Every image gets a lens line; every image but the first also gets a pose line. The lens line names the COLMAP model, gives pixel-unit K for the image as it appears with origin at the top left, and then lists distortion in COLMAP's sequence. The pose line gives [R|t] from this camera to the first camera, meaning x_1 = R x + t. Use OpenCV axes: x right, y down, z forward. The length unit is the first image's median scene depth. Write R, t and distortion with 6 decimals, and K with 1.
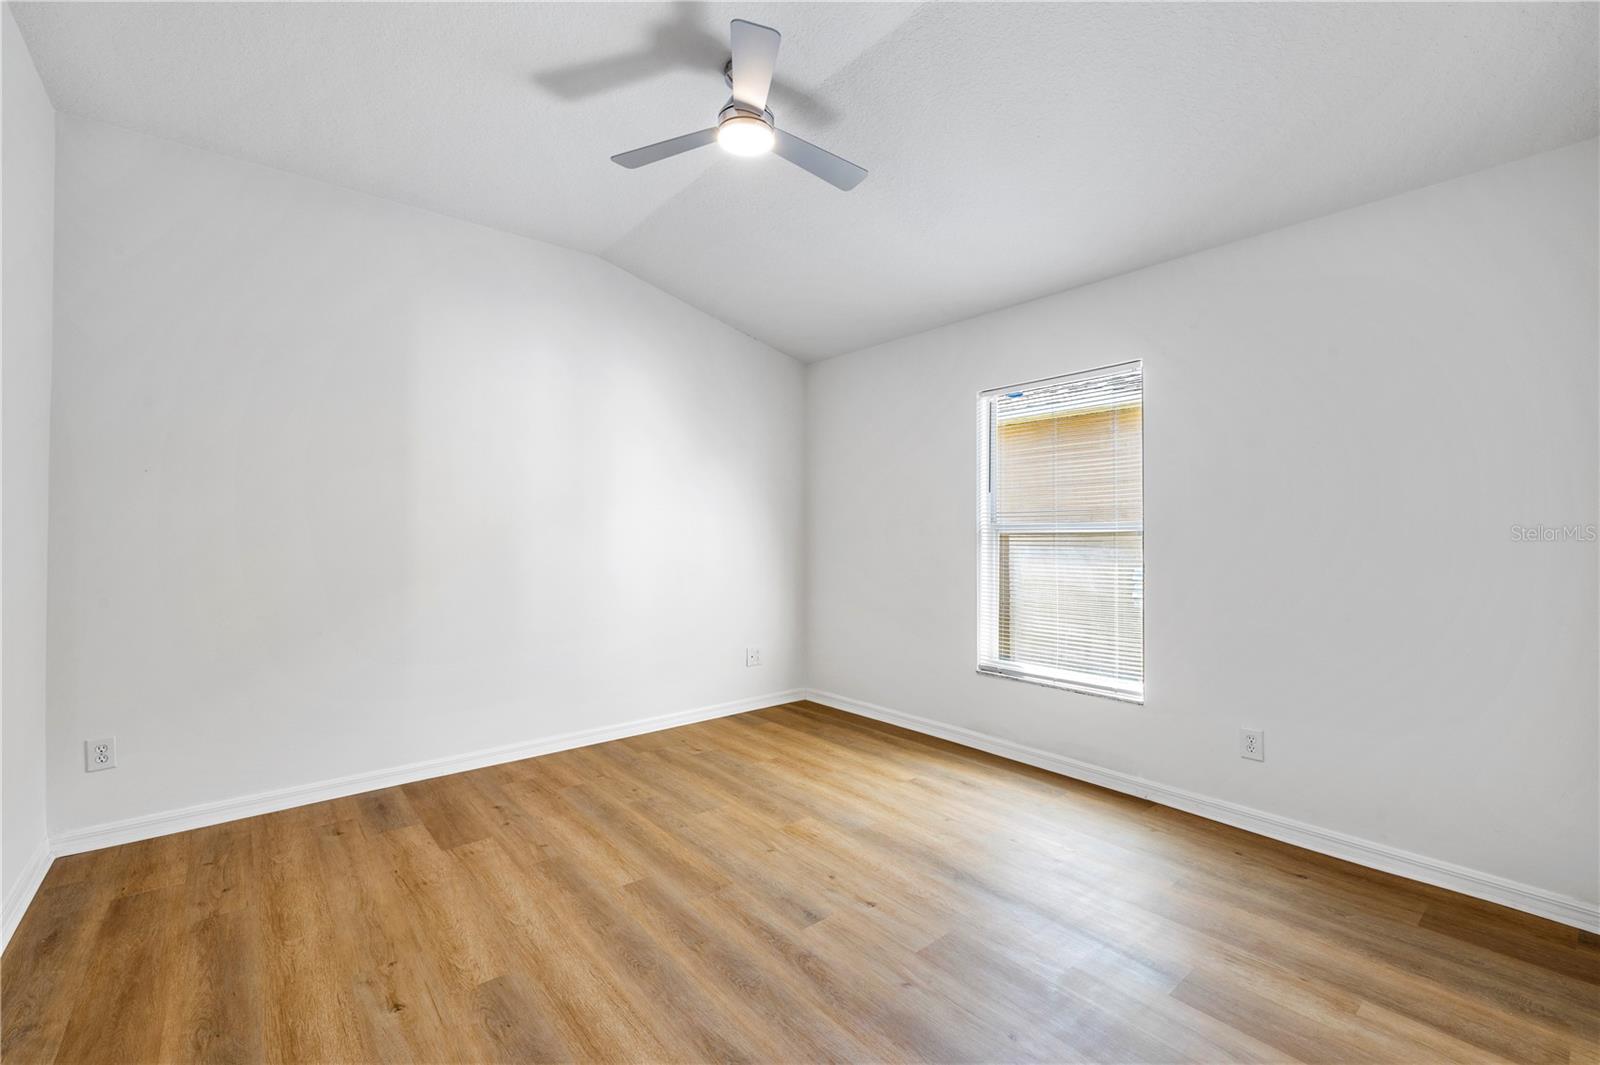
lens RADIAL K [[676.4, 0, 797.0], [0, 676.4, 529.3], [0, 0, 1]] dist [-0.002296, -0.000047]
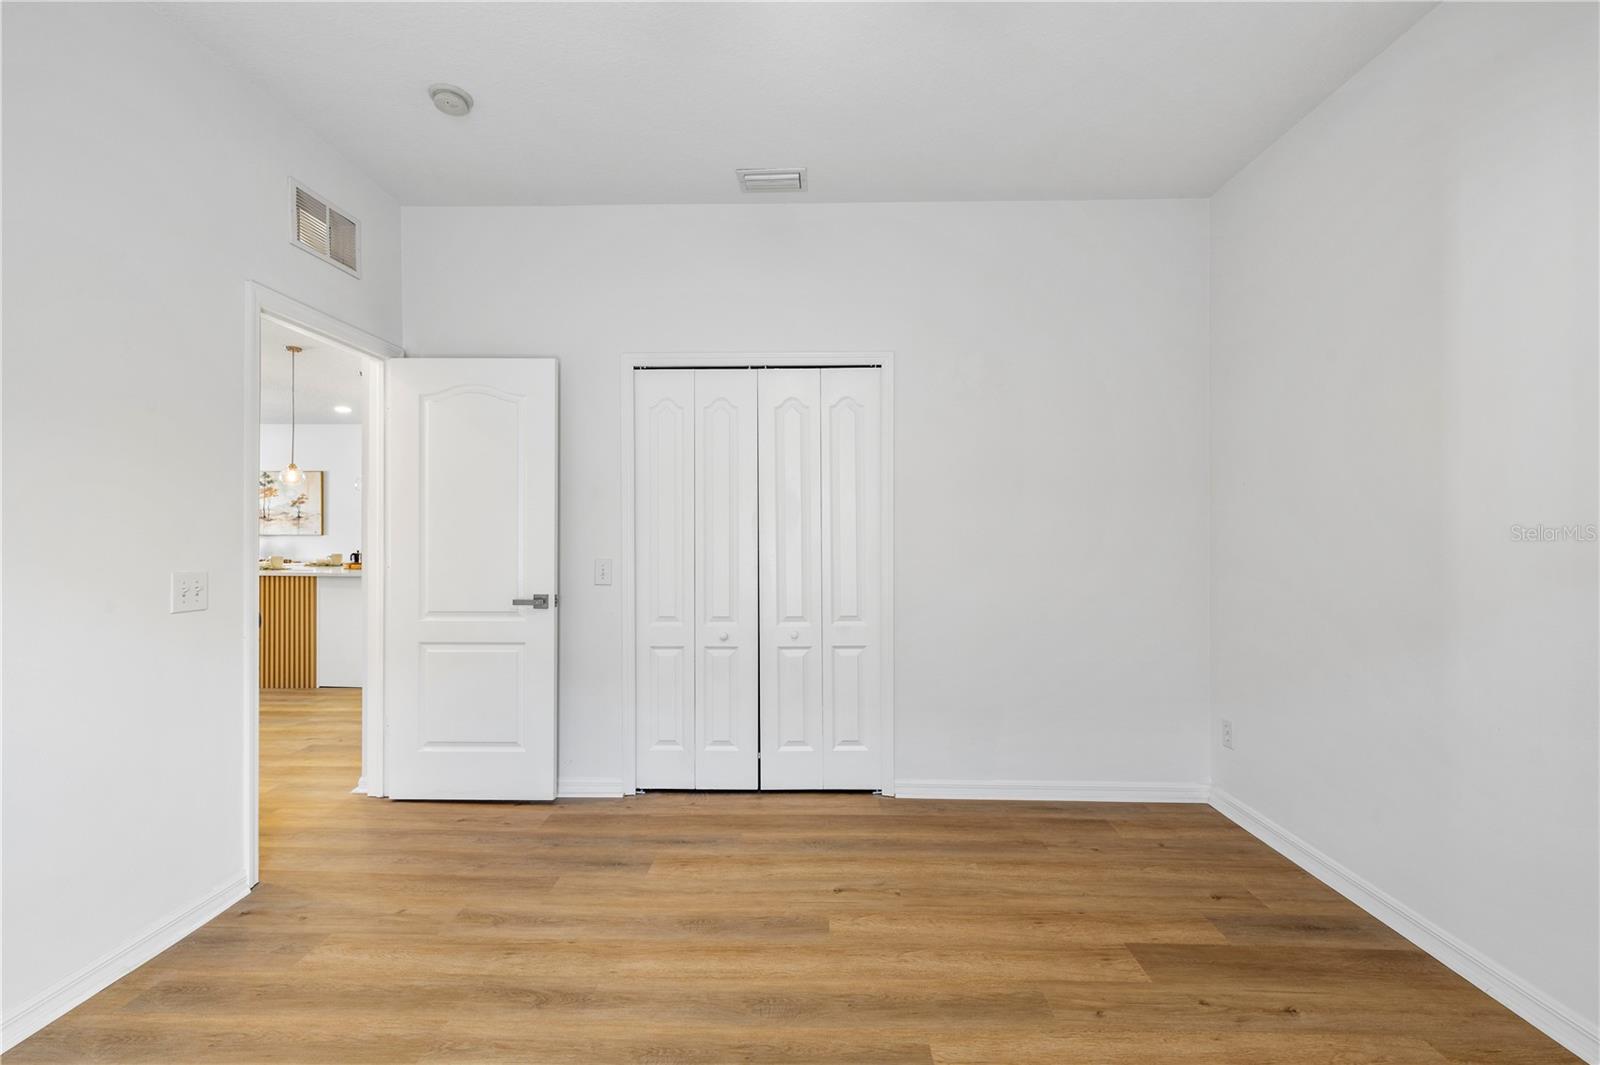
lens RADIAL K [[676.4, 0, 797.0], [0, 676.4, 529.3], [0, 0, 1]] dist [-0.002296, -0.000047]
pose [[-0.651829, -0.002554, -0.758362, 0.374680], [0.001031, 0.999990, -0.004254, -0.014637], [0.758365, -0.003555, -0.651820, 1.359598]]
